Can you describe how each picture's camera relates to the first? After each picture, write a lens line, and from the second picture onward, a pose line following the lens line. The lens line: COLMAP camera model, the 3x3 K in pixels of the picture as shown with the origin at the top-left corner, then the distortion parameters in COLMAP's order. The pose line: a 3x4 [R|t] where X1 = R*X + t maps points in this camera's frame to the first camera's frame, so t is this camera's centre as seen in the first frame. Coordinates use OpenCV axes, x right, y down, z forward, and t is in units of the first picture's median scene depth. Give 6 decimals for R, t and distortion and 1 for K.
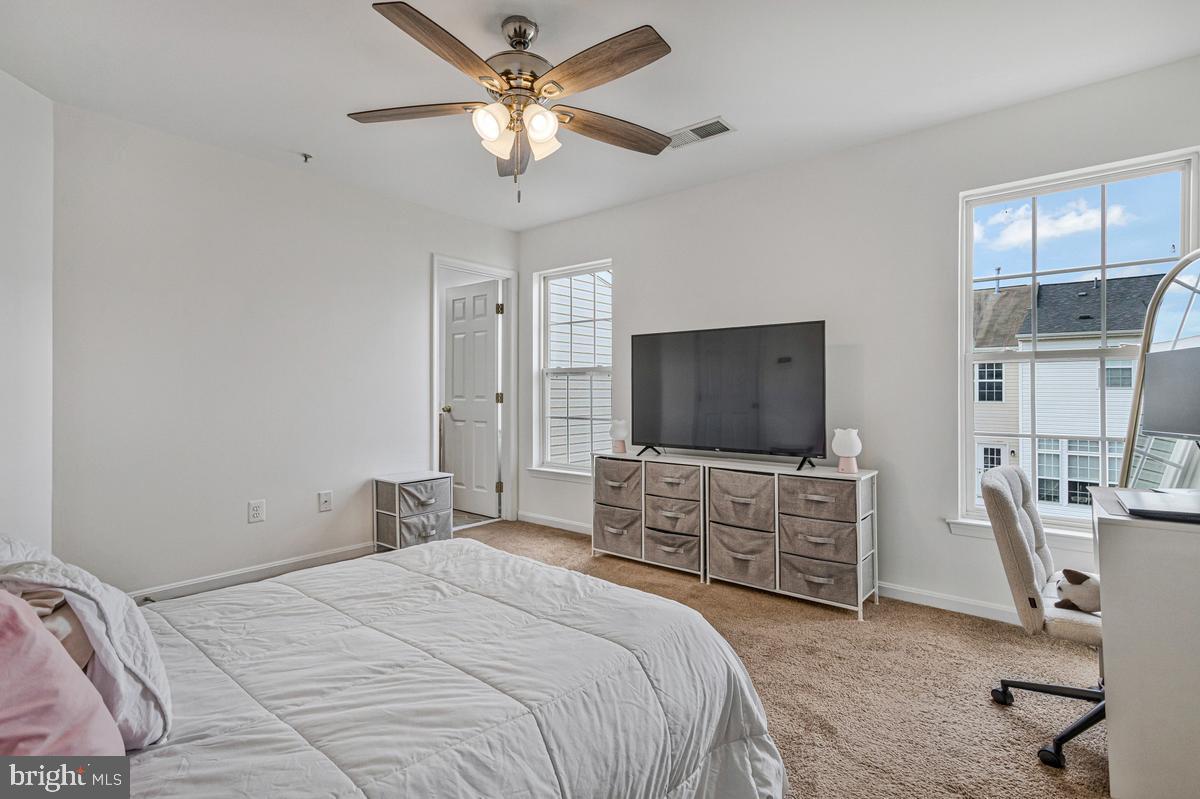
lens RADIAL K [[579.7, 0, 589.5], [0, 579.7, 398.5], [0, 0, 1]] dist [0.006107, 0.000482]
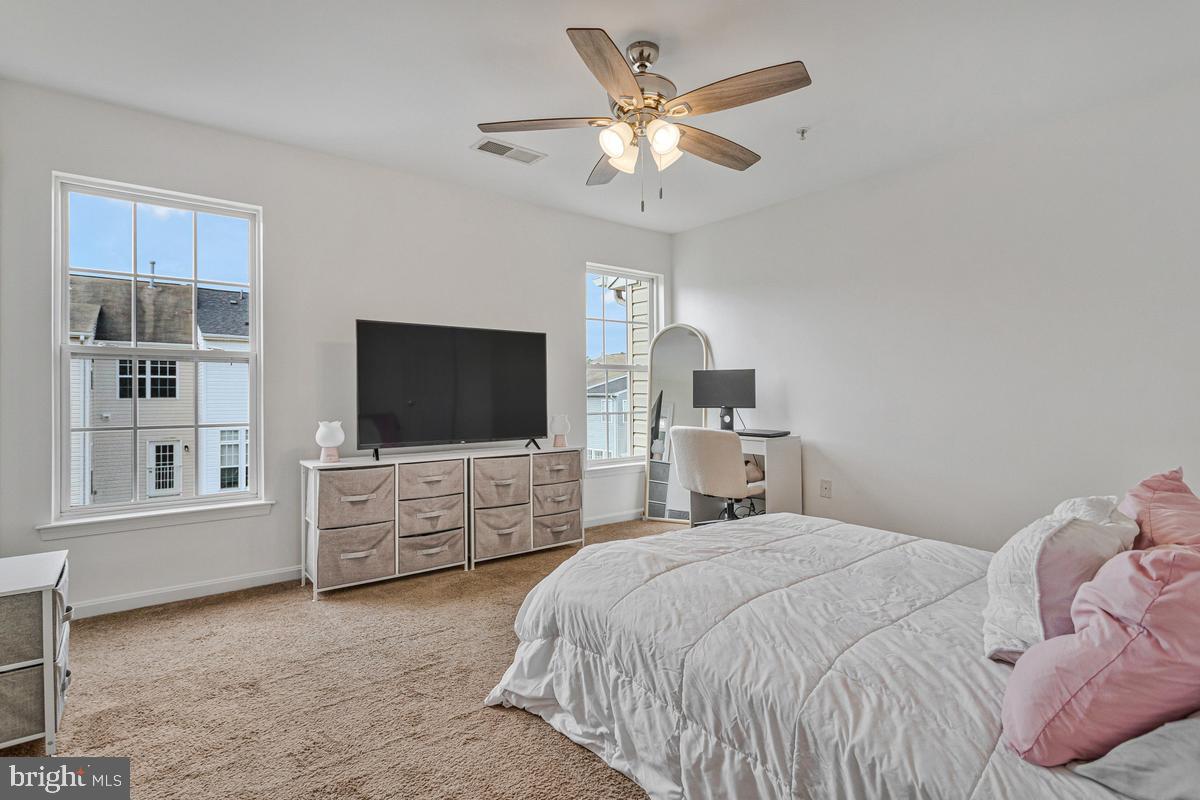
lens RADIAL K [[579.7, 0, 589.6], [0, 579.7, 390.3], [0, 0, 1]] dist [0.006107, 0.000482]
pose [[0.218440, -0.000986, 0.975850, -0.730261], [0.008944, 0.999960, -0.000992, -0.002687], [-0.975809, 0.008944, 0.218440, 0.524605]]
